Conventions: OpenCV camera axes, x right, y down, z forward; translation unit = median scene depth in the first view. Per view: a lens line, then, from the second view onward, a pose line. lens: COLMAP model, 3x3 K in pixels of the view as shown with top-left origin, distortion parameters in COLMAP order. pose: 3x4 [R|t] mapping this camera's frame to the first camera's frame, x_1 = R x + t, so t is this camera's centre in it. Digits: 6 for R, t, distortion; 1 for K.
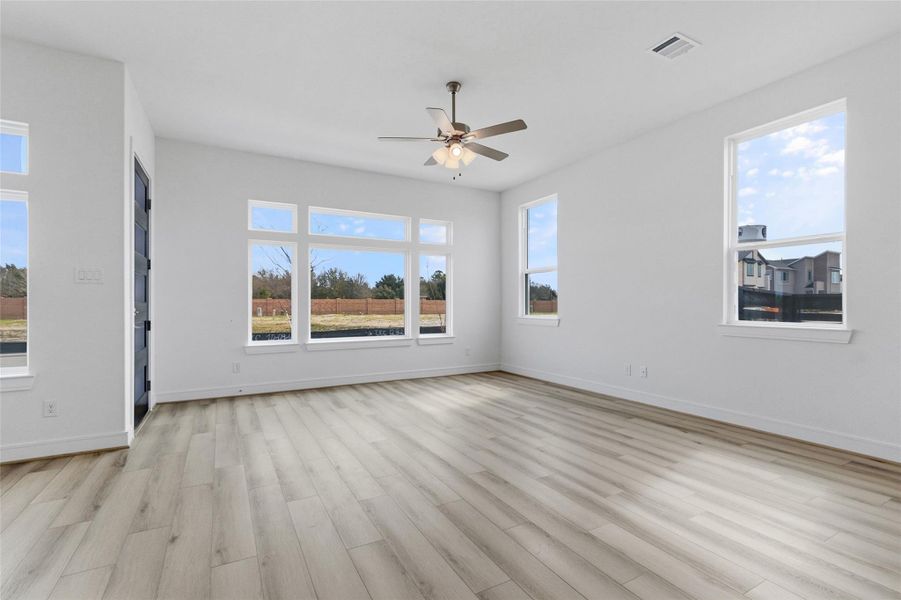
lens RADIAL K [[411.7, 0, 450.4], [0, 411.7, 302.6], [0, 0, 1]] dist [0.005776, -0.002240]
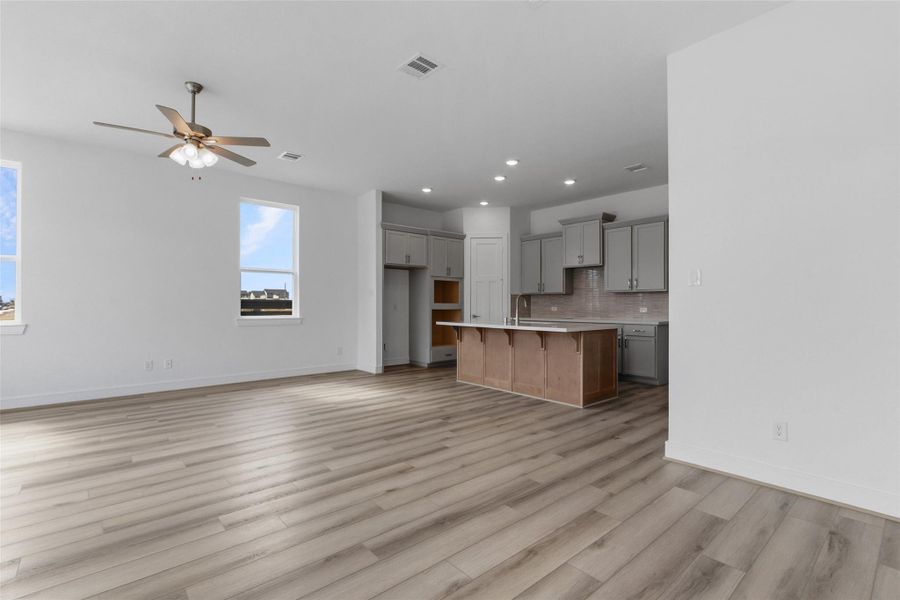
lens RADIAL K [[411.3, 0, 449.9], [0, 411.3, 302.6], [0, 0, 1]] dist [0.005776, -0.002240]
pose [[-0.204007, 0.006354, 0.978949, -1.100469], [-0.005616, 0.999955, -0.007661, -0.000553], [-0.978953, -0.007061, -0.203962, 0.608080]]
